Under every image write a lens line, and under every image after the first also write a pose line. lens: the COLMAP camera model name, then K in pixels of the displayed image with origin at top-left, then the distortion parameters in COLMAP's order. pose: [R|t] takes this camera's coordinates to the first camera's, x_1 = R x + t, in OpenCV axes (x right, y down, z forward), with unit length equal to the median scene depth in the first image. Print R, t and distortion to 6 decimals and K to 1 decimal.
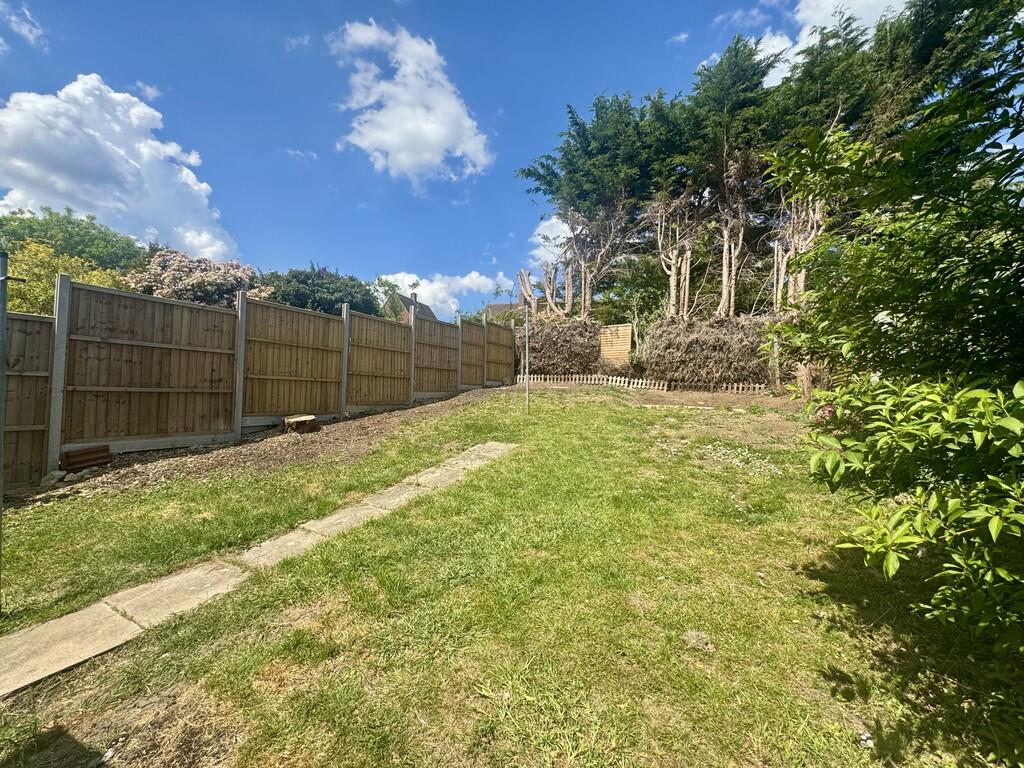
lens RADIAL K [[410.4, 0, 512.0], [0, 410.4, 384.0], [0, 0, 1]] dist [-0.002524, -0.000053]
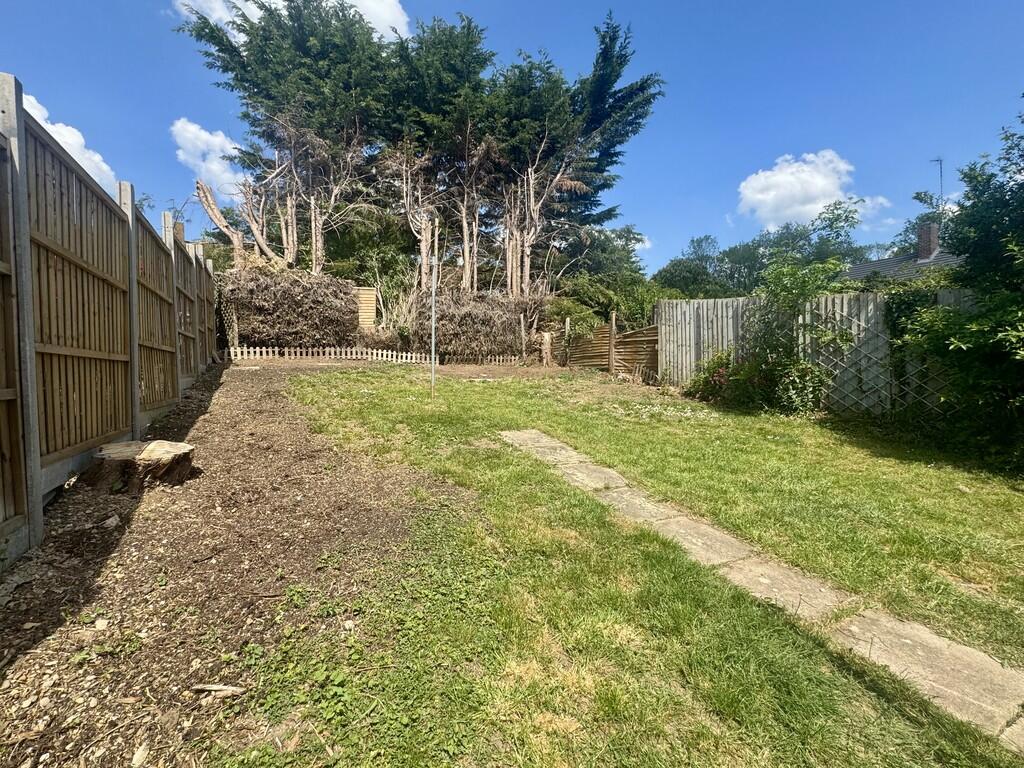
lens RADIAL K [[458.4, 0, 512.0], [0, 458.4, 384.0], [0, 0, 1]] dist [-0.001011, -0.000073]
pose [[0.562967, -0.063054, 0.824071, -0.380710], [0.017118, 0.997761, 0.064650, -0.004131], [-0.826302, -0.022289, 0.562786, 0.244631]]
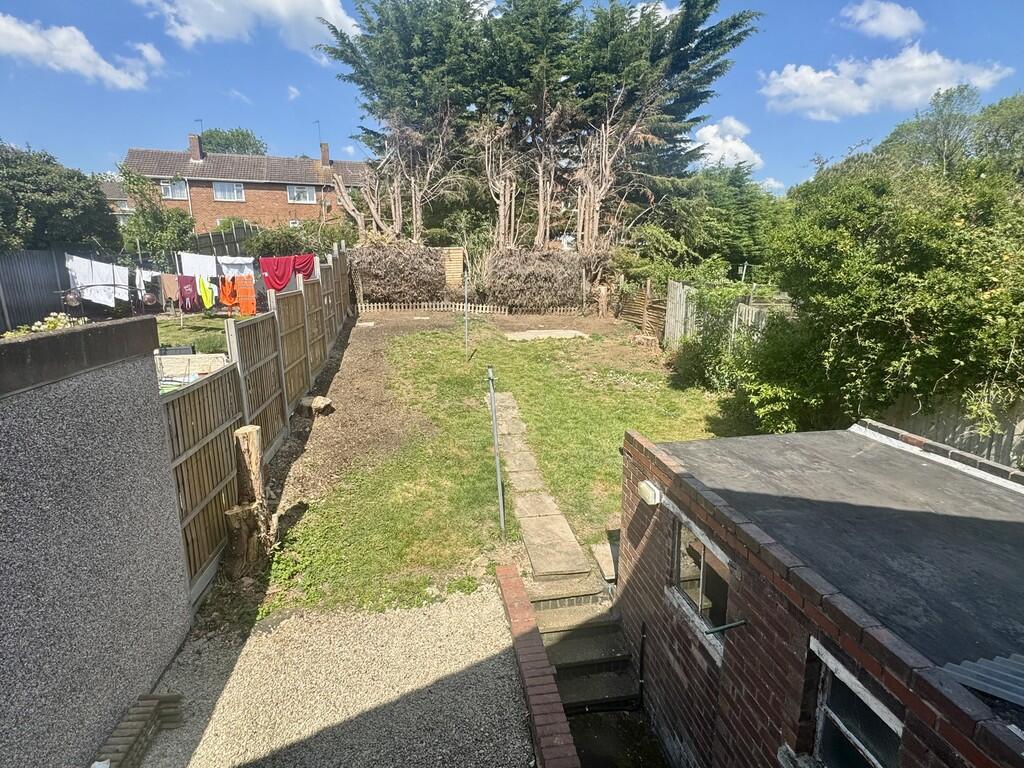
lens RADIAL K [[527.0, 0, 512.0], [0, 527.0, 384.0], [0, 0, 1]] dist [0.003417, 0.000014]
pose [[0.786842, -0.166902, 0.594158, -0.508758], [0.011488, 0.966531, 0.256291, -0.166920], [-0.617048, -0.194835, 0.762425, -0.183453]]
